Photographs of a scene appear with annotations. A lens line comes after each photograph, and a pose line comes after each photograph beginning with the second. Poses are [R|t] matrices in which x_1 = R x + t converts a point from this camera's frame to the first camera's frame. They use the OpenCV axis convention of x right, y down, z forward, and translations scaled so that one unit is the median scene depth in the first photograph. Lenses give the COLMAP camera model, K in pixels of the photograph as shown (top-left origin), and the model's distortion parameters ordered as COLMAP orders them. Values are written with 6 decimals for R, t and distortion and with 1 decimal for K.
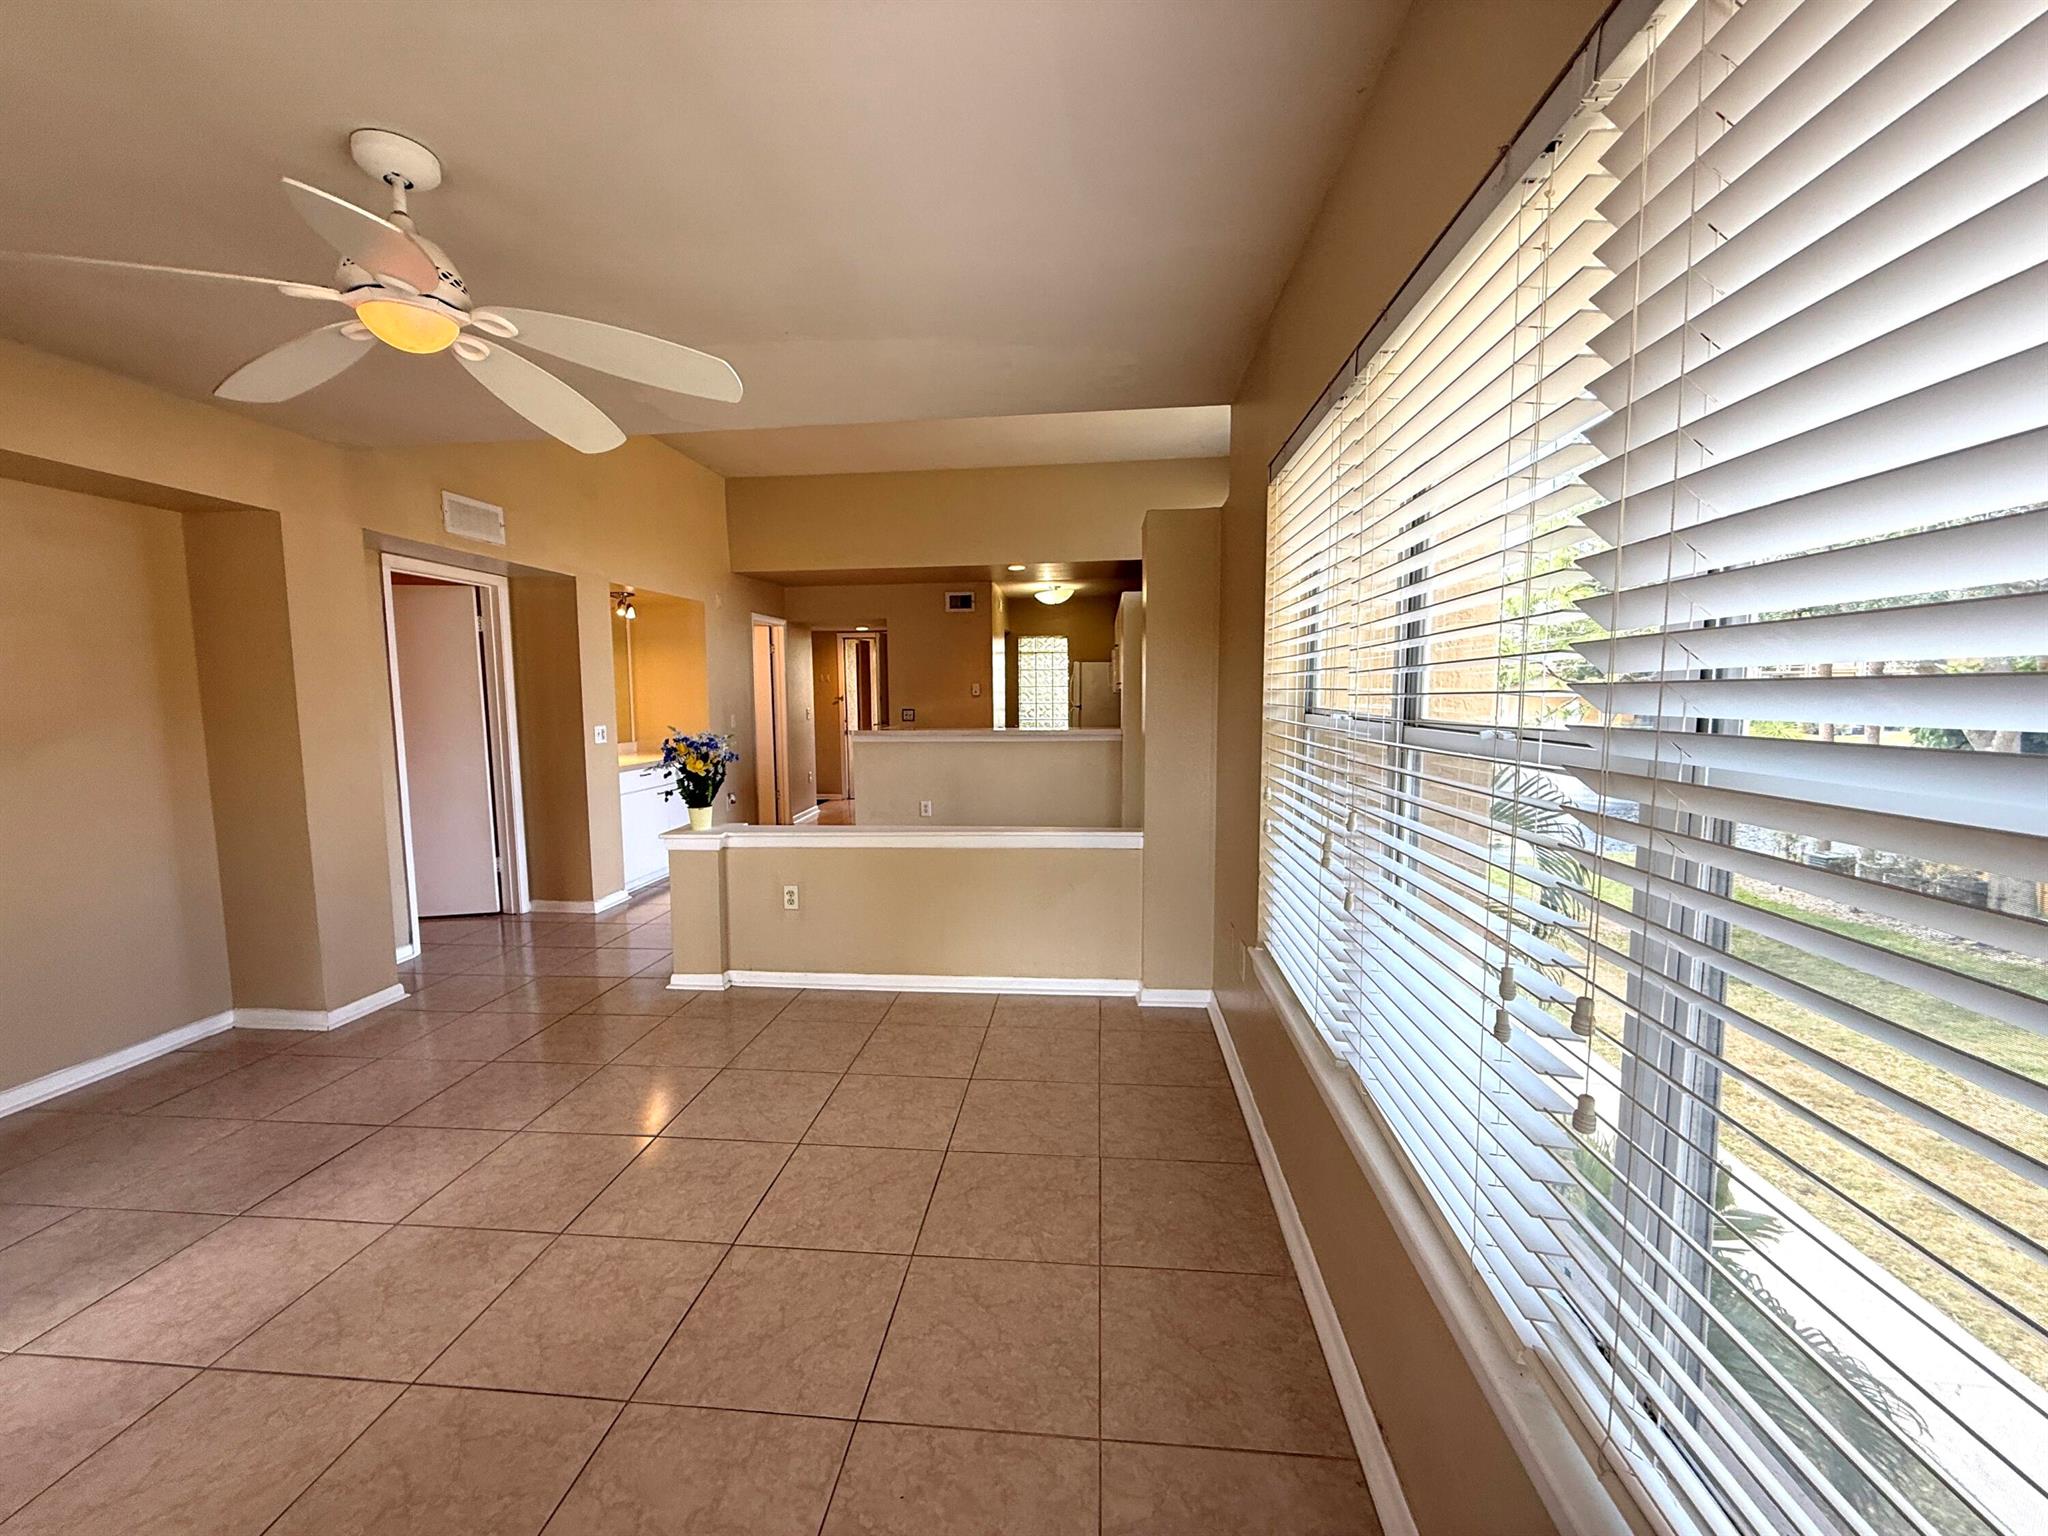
lens RADIAL K [[822.9, 0, 1025.2], [0, 822.9, 767.2], [0, 0, 1]] dist [0.001406, -0.000240]
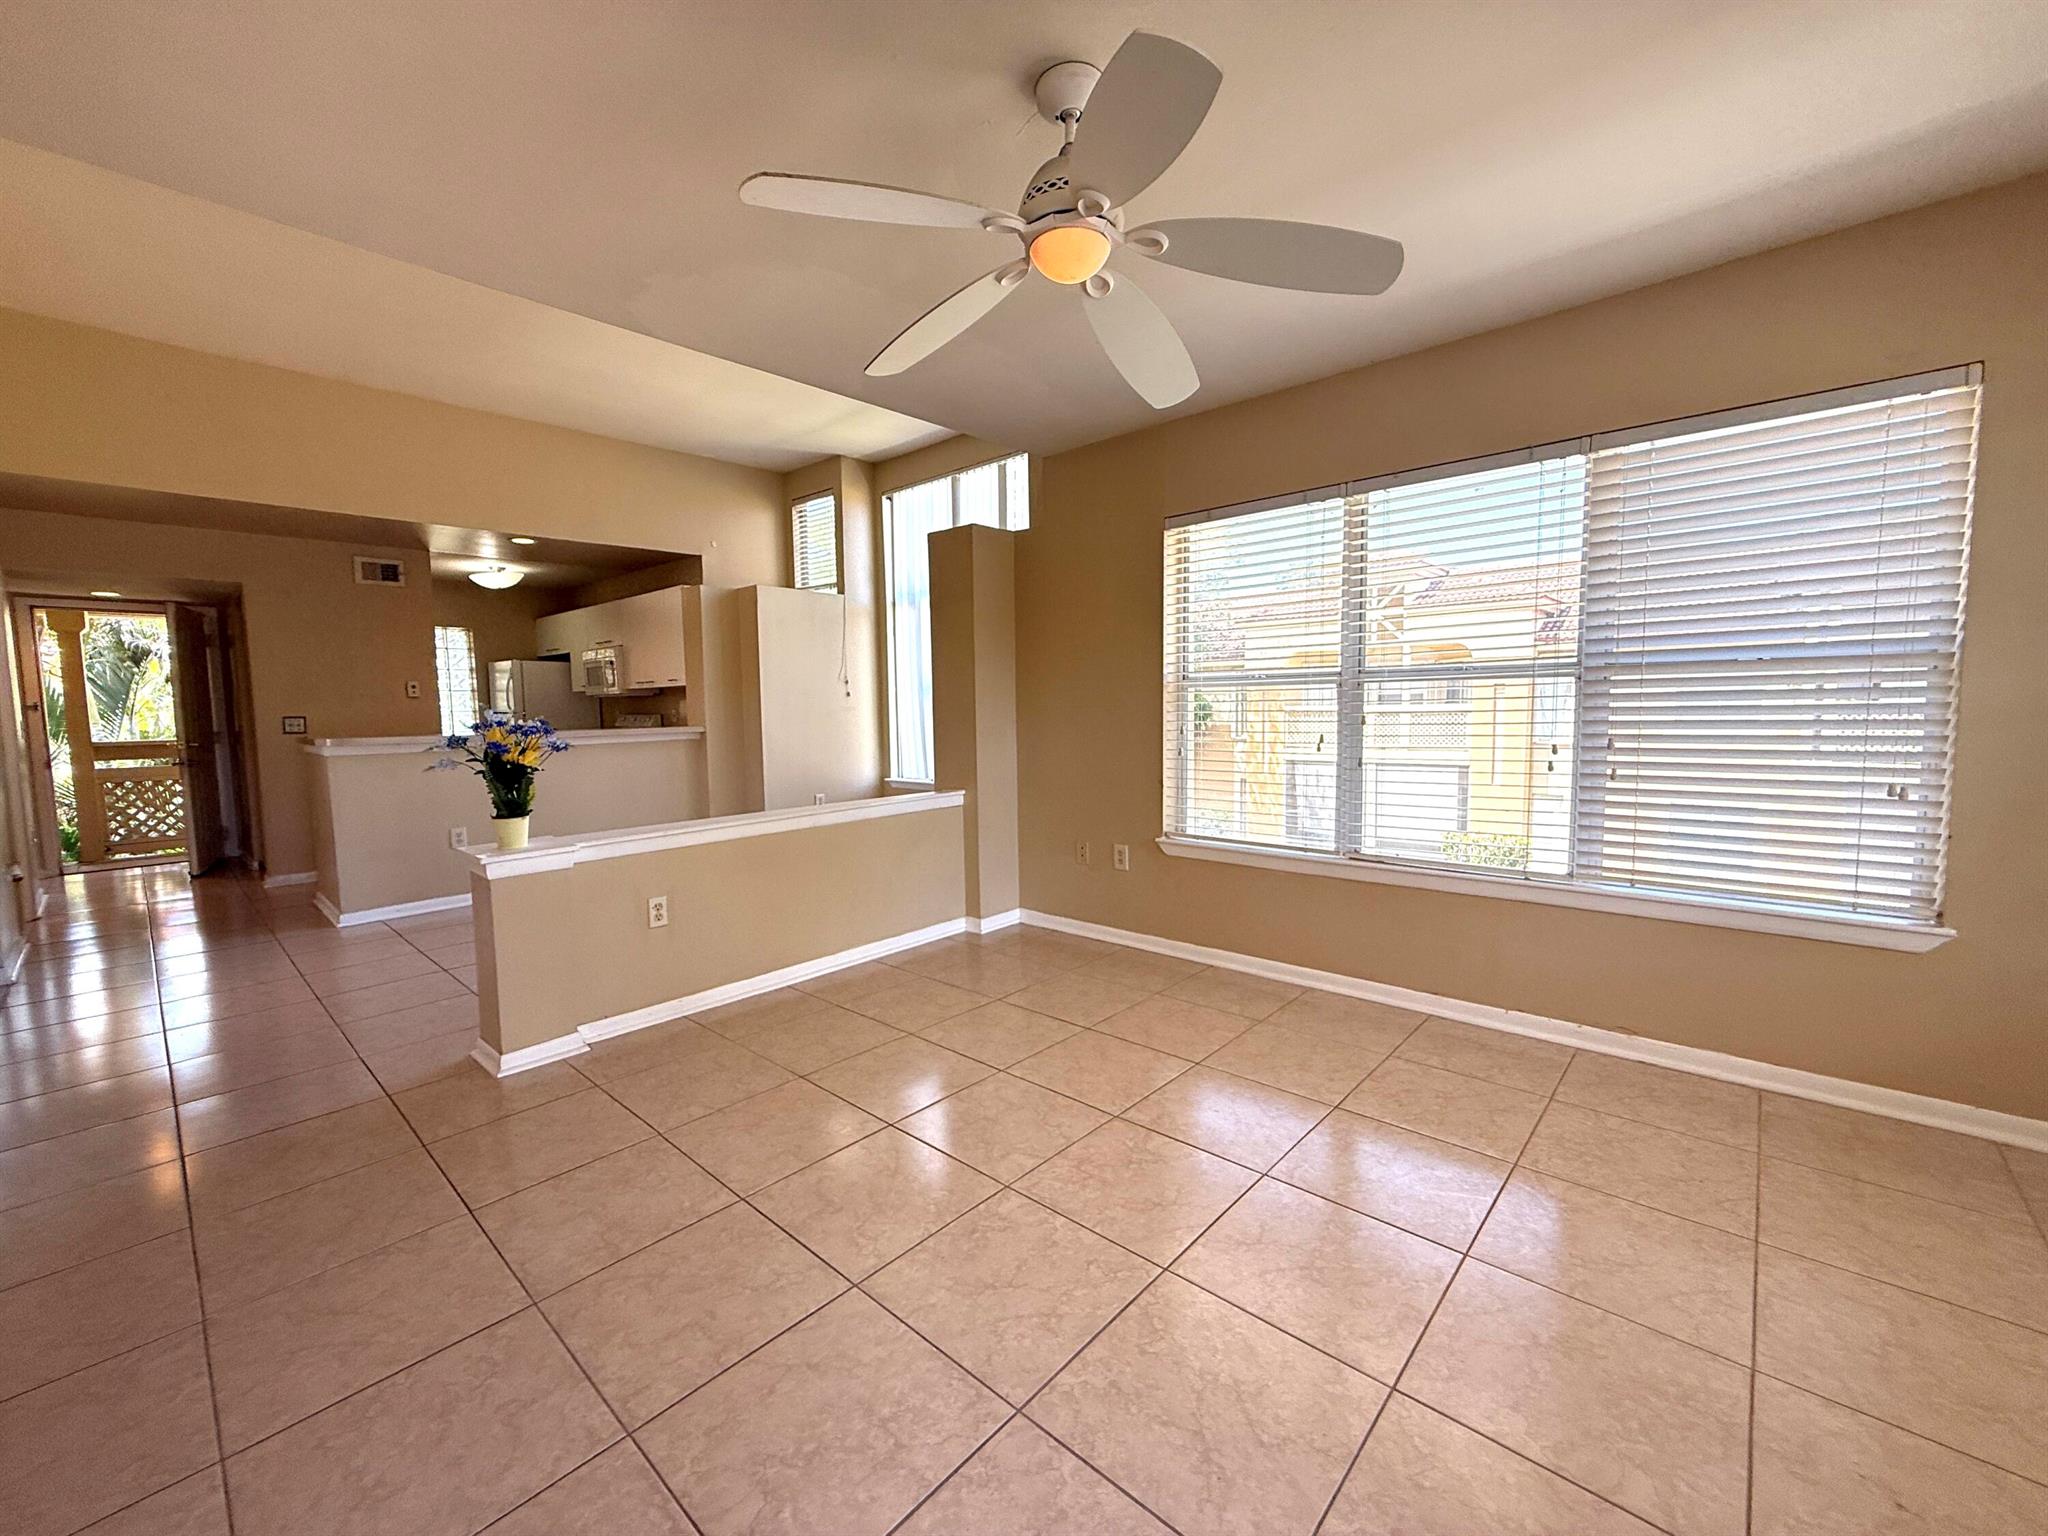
lens RADIAL K [[822.9, 0, 1020.3], [0, 822.9, 768.6], [0, 0, 1]] dist [0.001406, -0.000240]
pose [[0.595471, -0.064286, 0.800800, -0.834831], [0.087028, 0.996089, 0.015250, 0.039595], [-0.798649, 0.060611, 0.598737, 0.241210]]
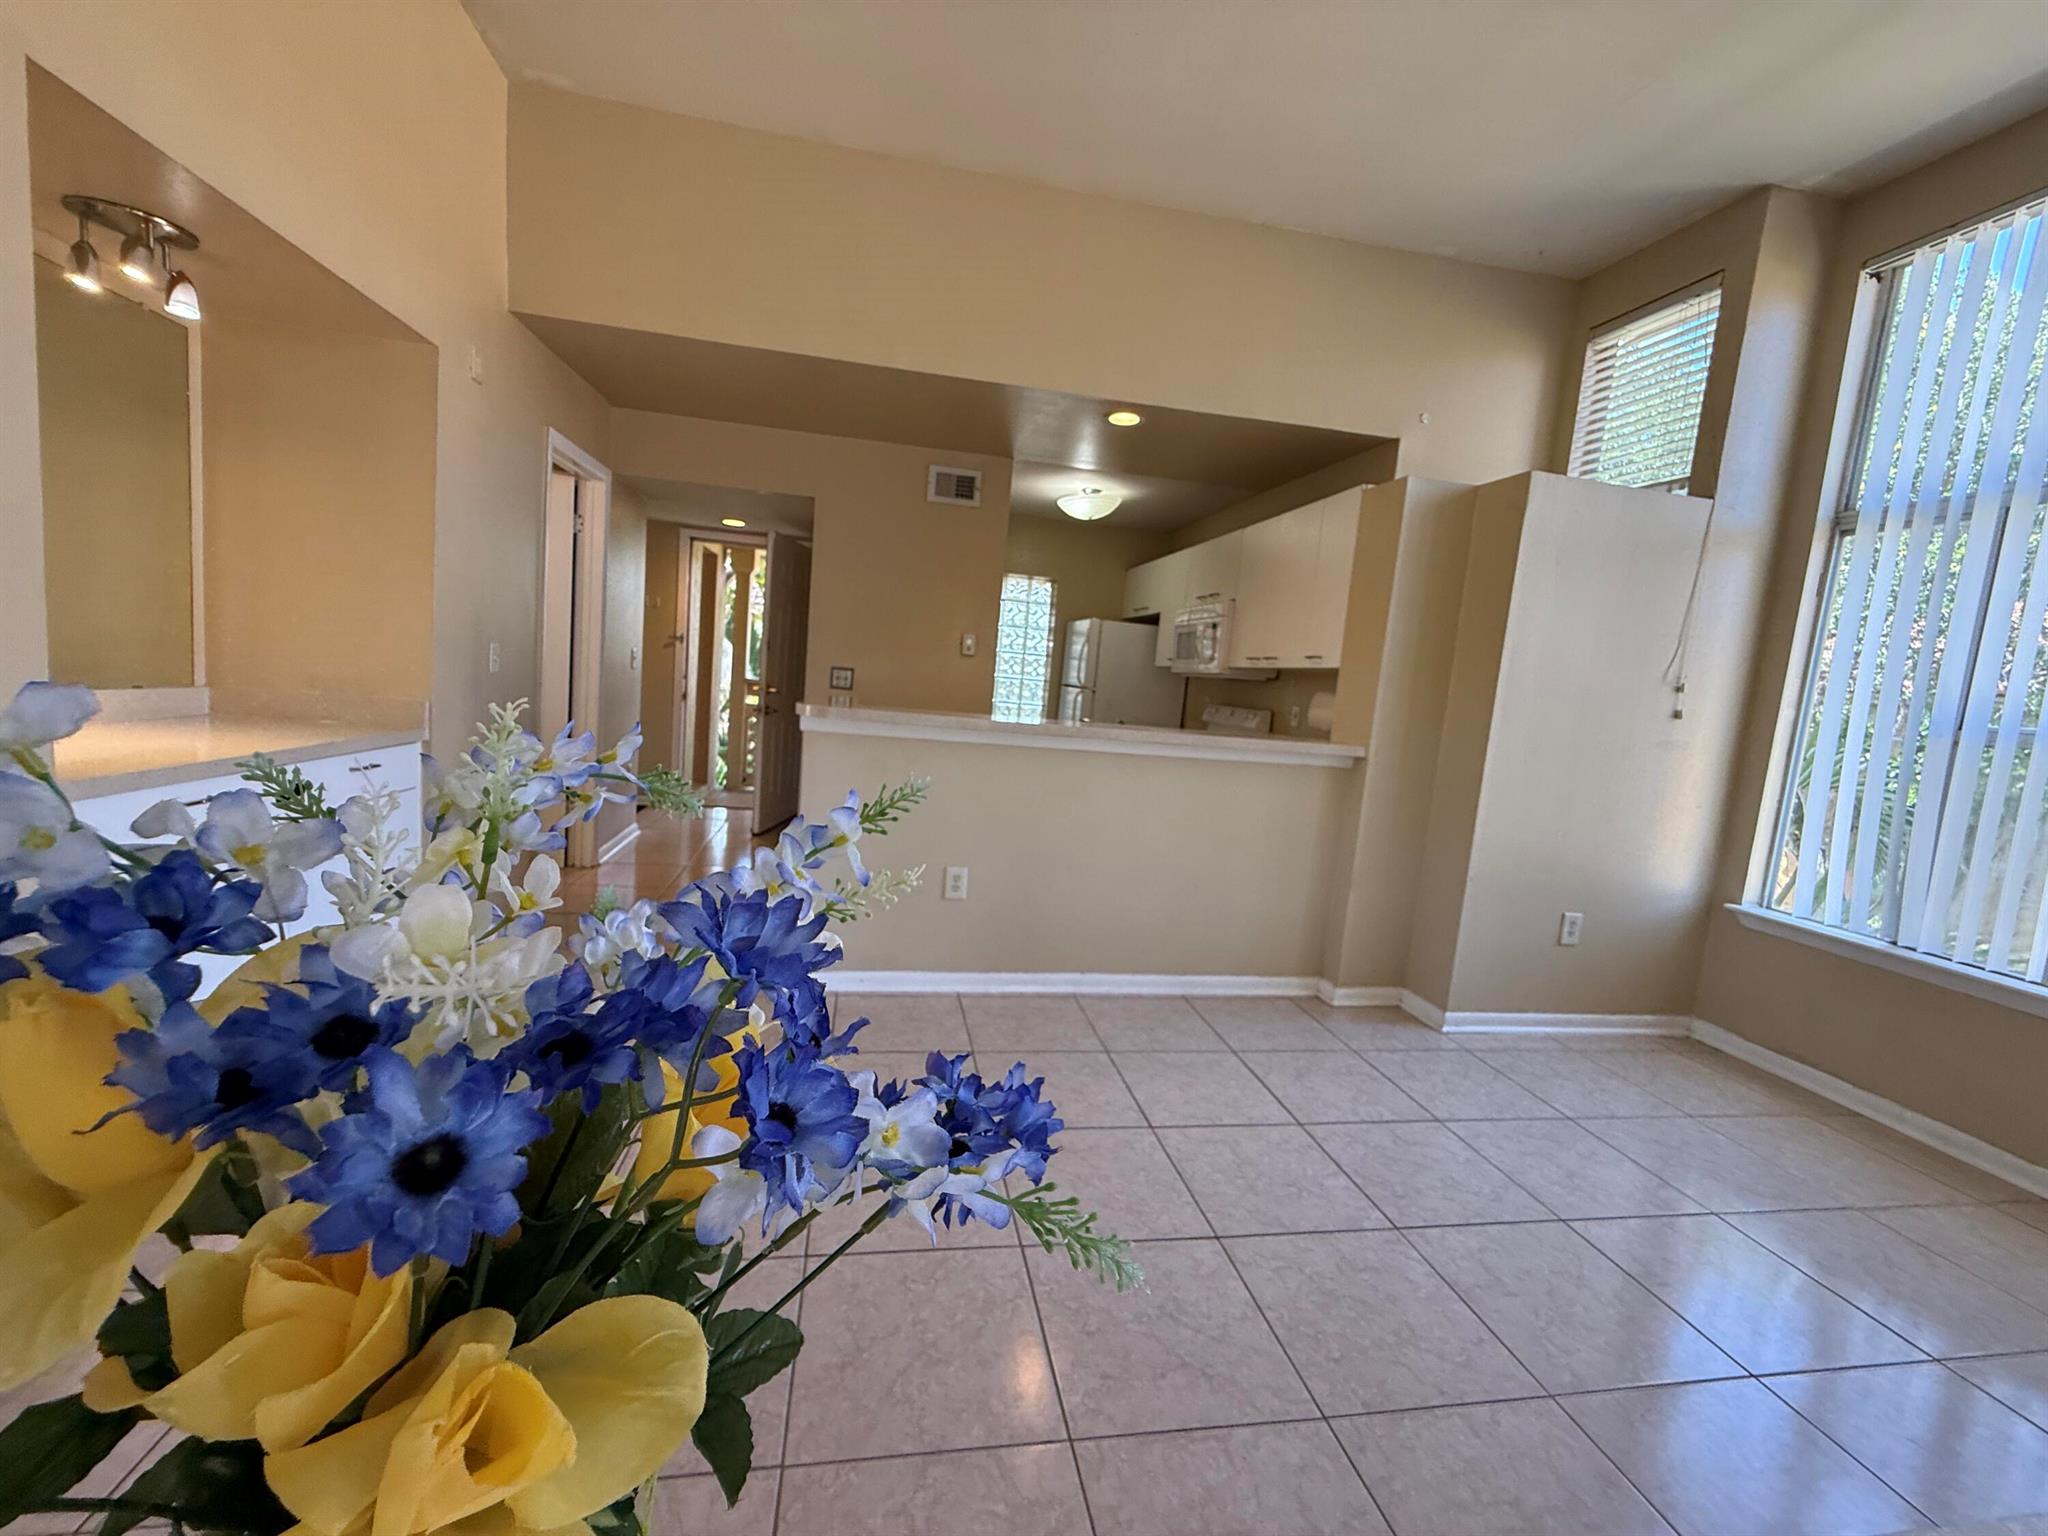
lens RADIAL K [[822.9, 0, 1013.0], [0, 822.9, 767.2], [0, 0, 1]] dist [0.001406, -0.000240]
pose [[0.963989, 0.064410, 0.258025, -0.421157], [-0.070432, 0.997416, 0.014155, -0.049860], [-0.256446, -0.031819, 0.966035, 1.074088]]
